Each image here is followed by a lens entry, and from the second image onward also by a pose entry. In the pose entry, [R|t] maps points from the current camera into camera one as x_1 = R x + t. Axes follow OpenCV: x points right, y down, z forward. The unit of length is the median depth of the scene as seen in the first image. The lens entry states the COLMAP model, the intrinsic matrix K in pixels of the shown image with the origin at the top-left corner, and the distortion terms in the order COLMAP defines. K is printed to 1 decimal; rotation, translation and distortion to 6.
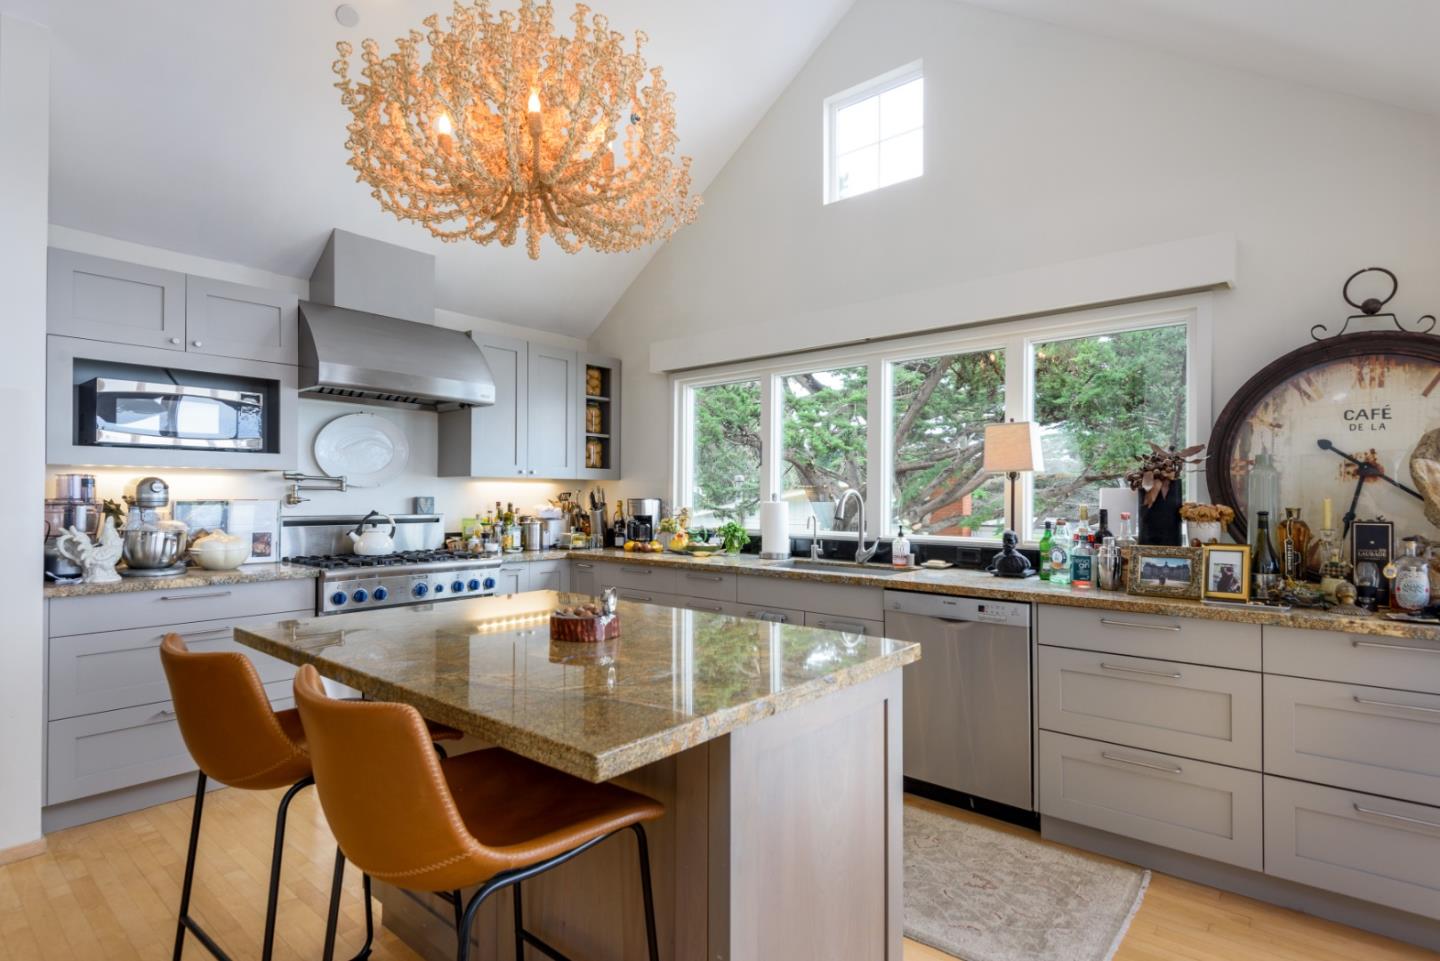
lens RADIAL K [[713.6, 0, 723.5], [0, 713.6, 495.8], [0, 0, 1]] dist [-0.002999, -0.001537]
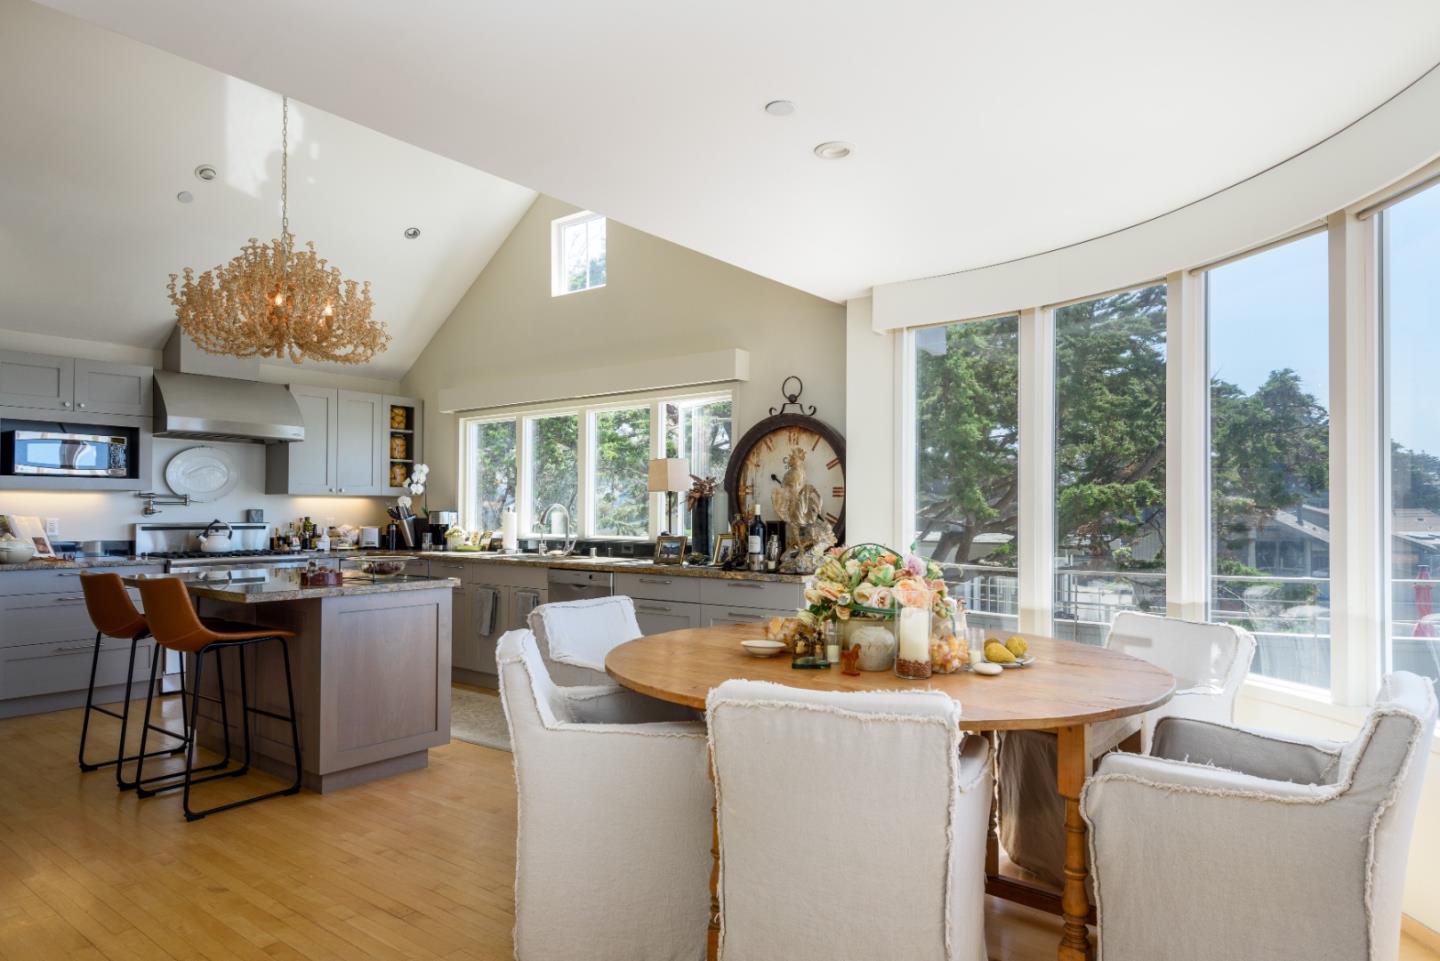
lens RADIAL K [[837.0, 0, 764.2], [0, 837.0, 500.4], [0, 0, 1]] dist [-0.024507, -0.000583]
pose [[0.996269, -0.000983, 0.086300, 0.437637], [0.001917, 0.999940, -0.010740, 0.003903], [-0.086284, 0.010865, 0.996211, -0.683917]]
